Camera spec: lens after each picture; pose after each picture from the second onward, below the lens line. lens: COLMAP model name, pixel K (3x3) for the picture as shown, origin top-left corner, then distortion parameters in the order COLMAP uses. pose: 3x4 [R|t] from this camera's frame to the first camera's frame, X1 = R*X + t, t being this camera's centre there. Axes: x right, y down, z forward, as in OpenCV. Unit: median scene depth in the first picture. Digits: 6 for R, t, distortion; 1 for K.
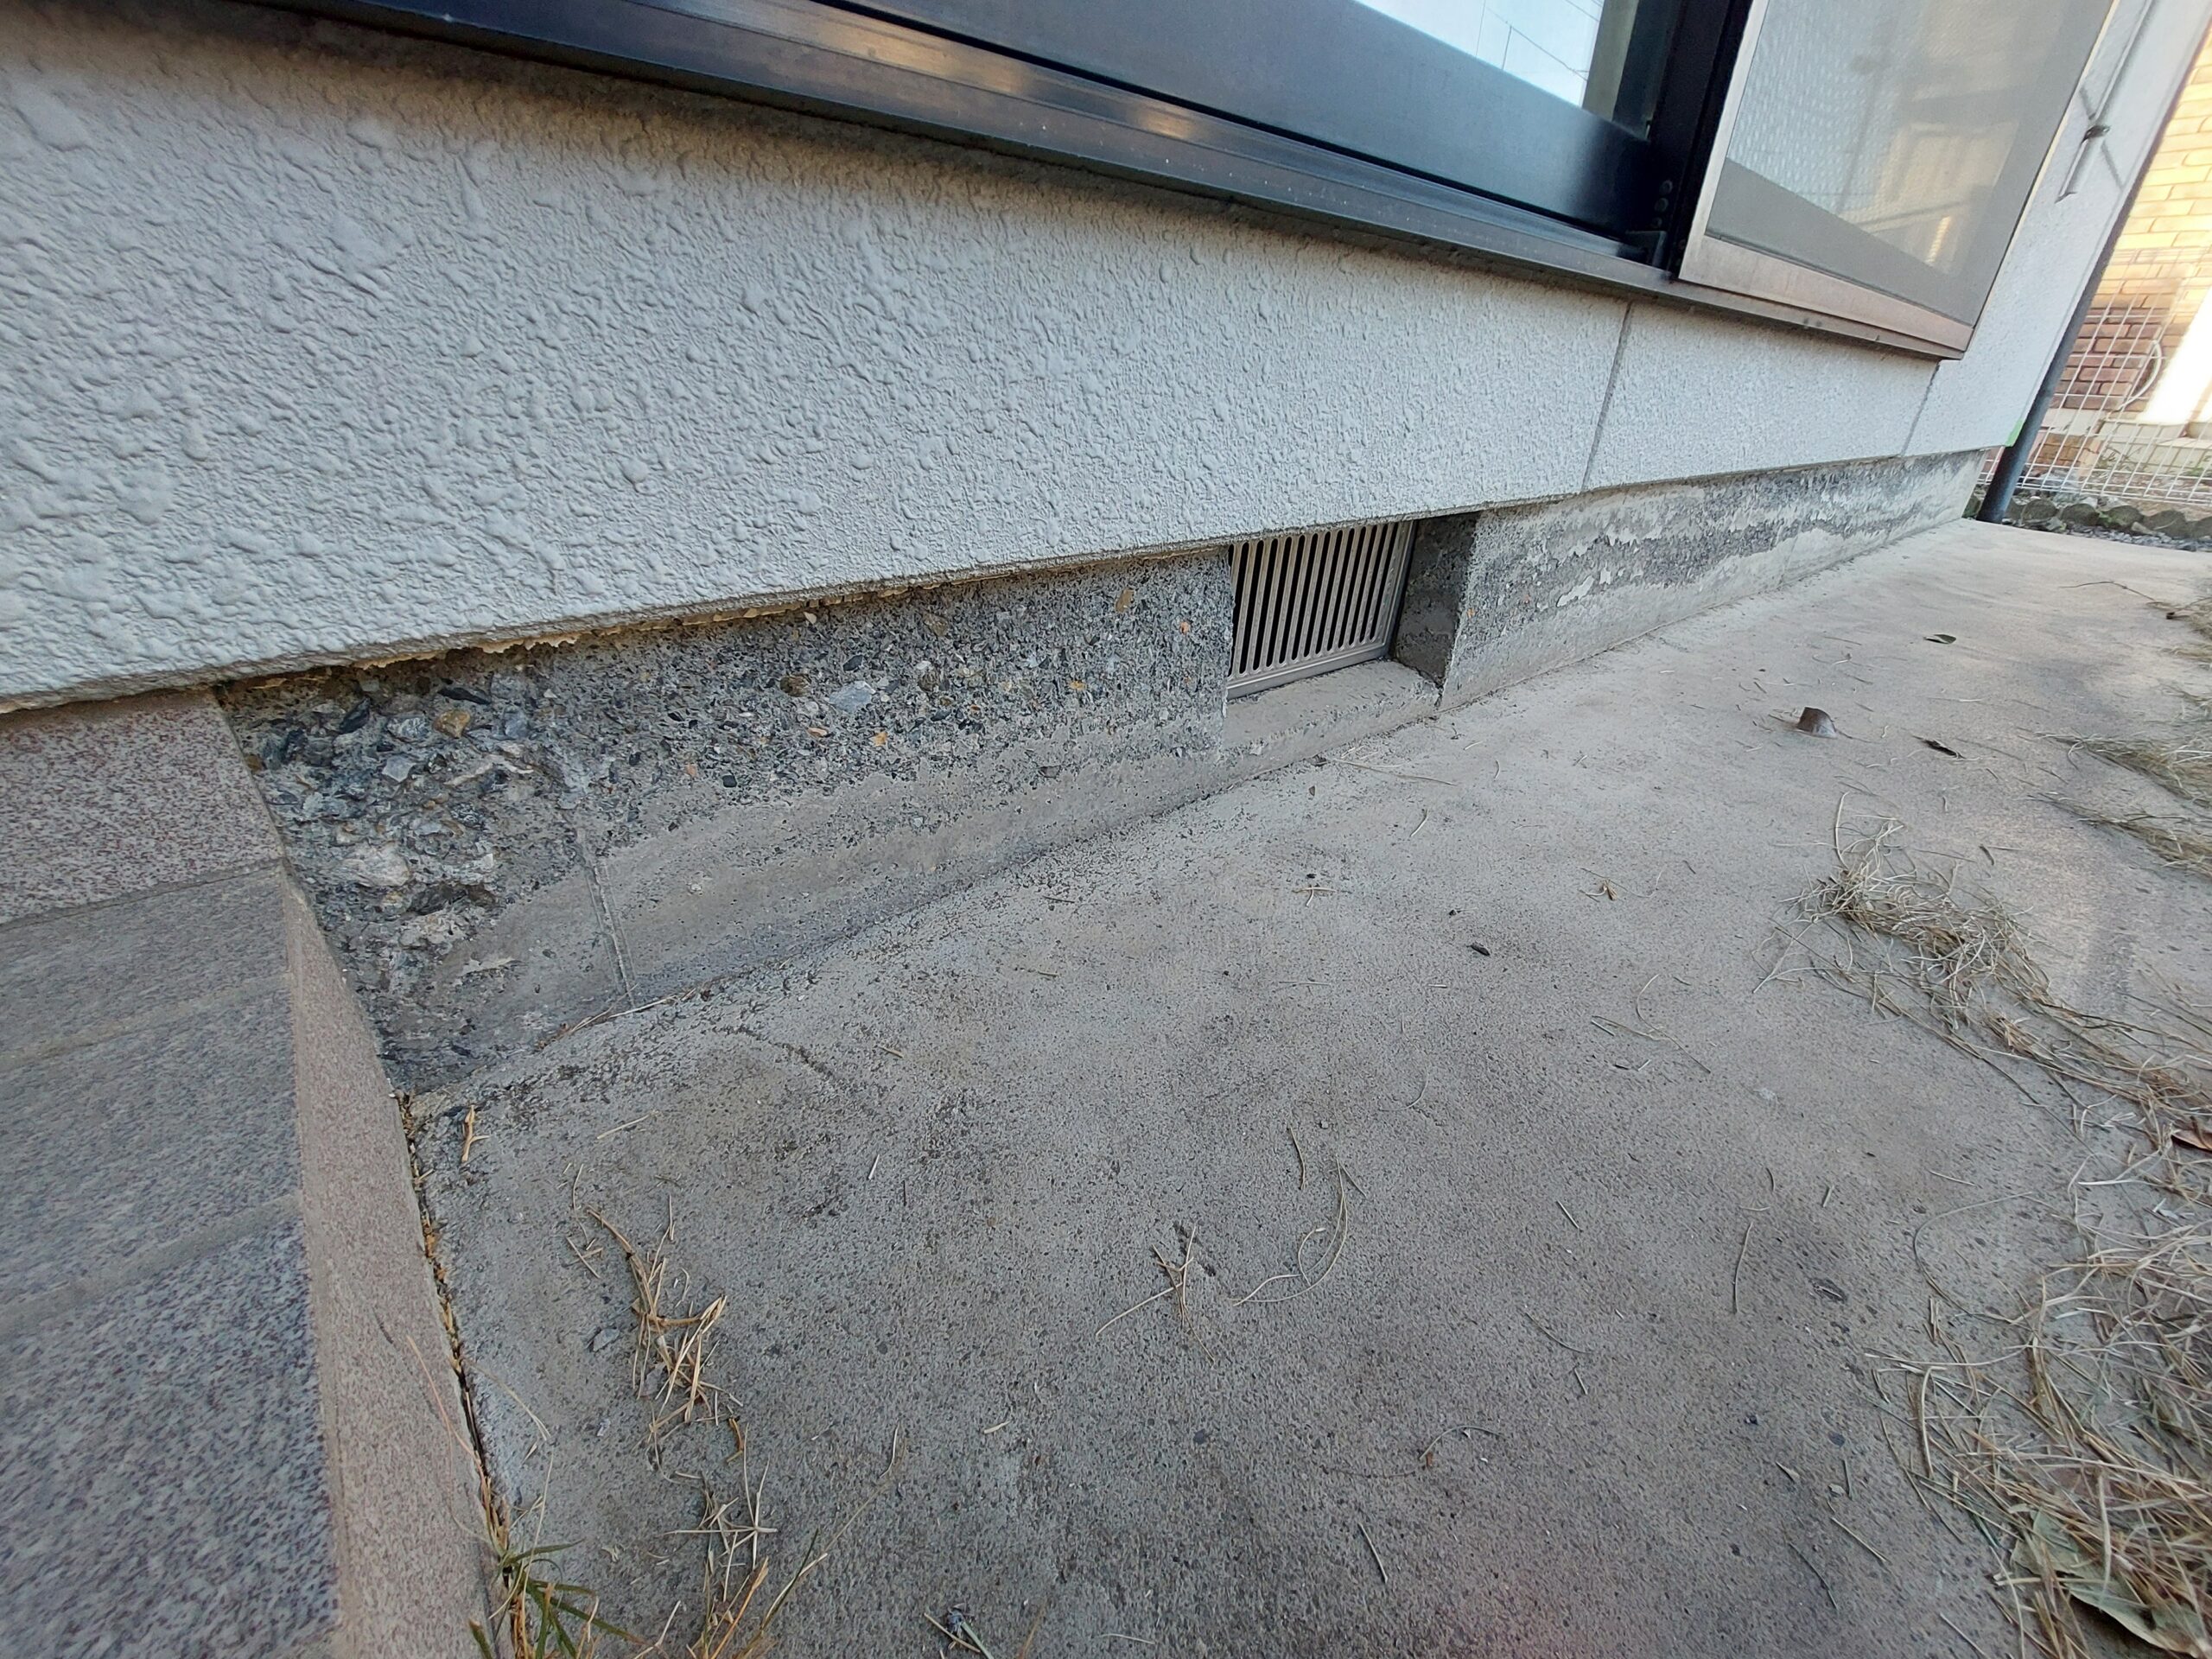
lens RADIAL K [[880.5, 0, 1116.9], [0, 880.5, 814.1], [0, 0, 1]] dist [-0.015150, -0.000791]
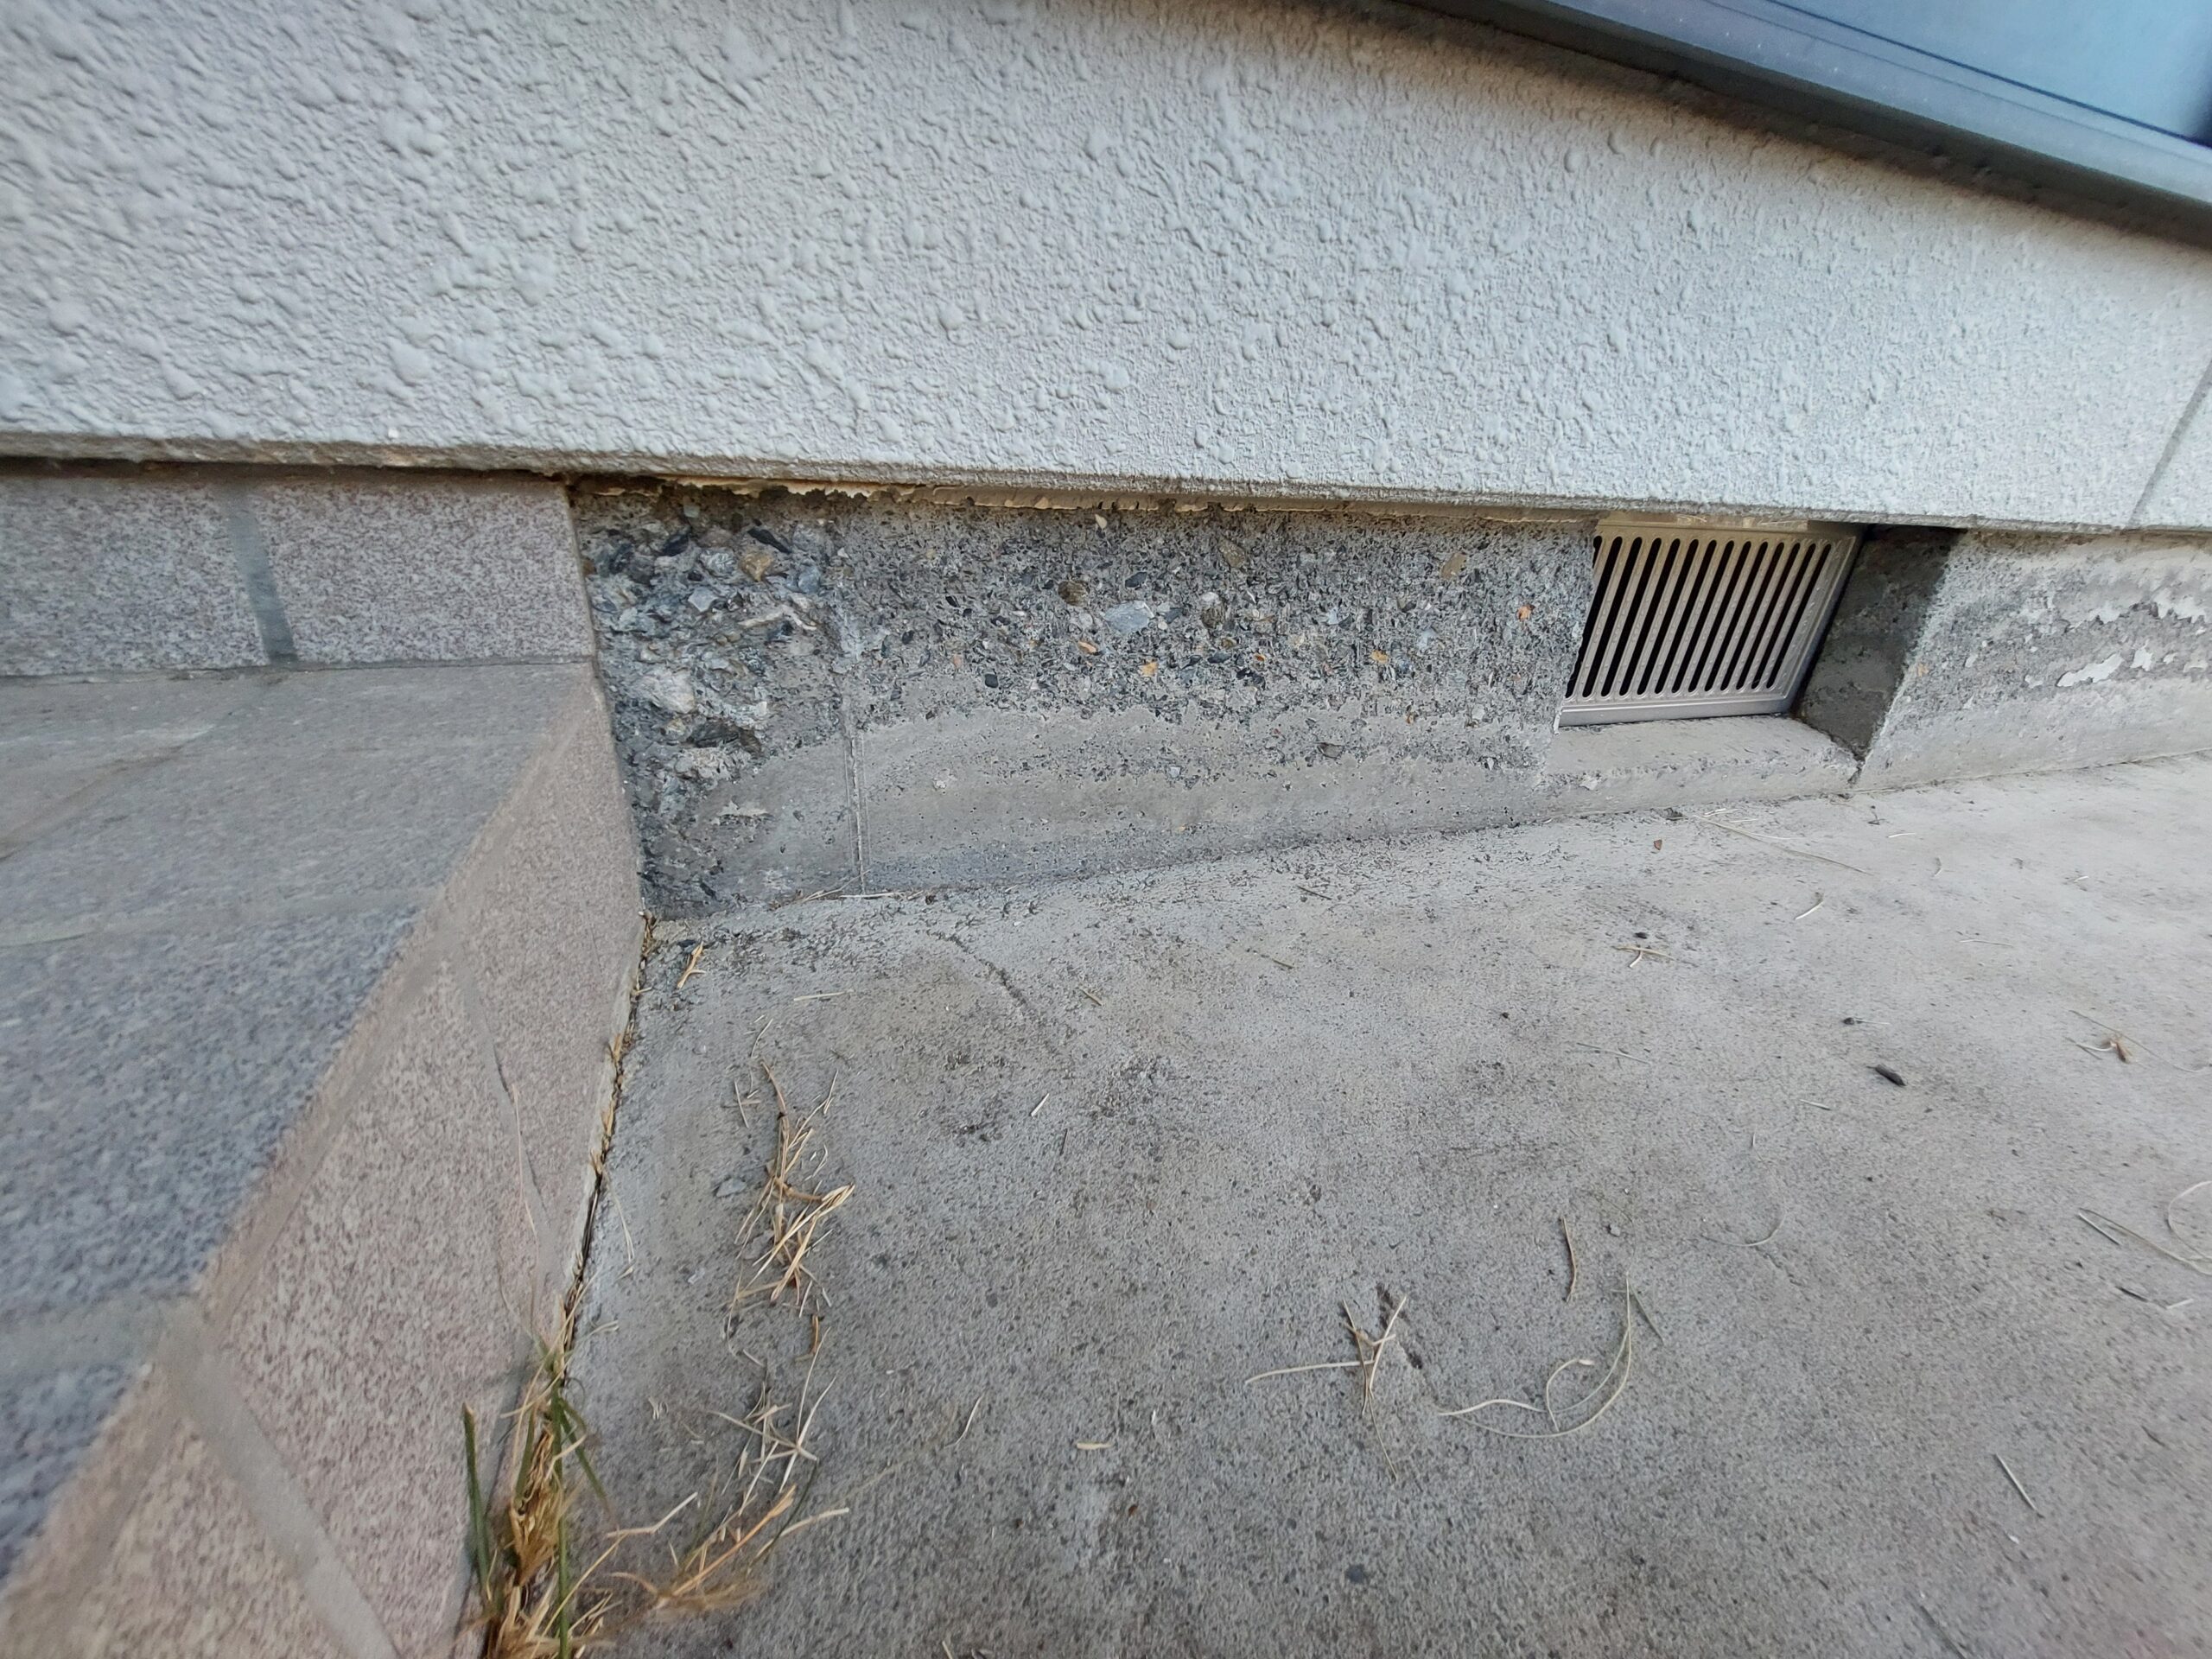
lens RADIAL K [[869.8, 0, 1119.7], [0, 869.8, 818.4], [0, 0, 1]] dist [-0.007449, -0.003921]
pose [[0.930858, 0.170208, -0.323316, 0.032038], [-0.193097, 0.980371, -0.039836, 0.146877], [0.310189, 0.099513, 0.945452, 0.181329]]
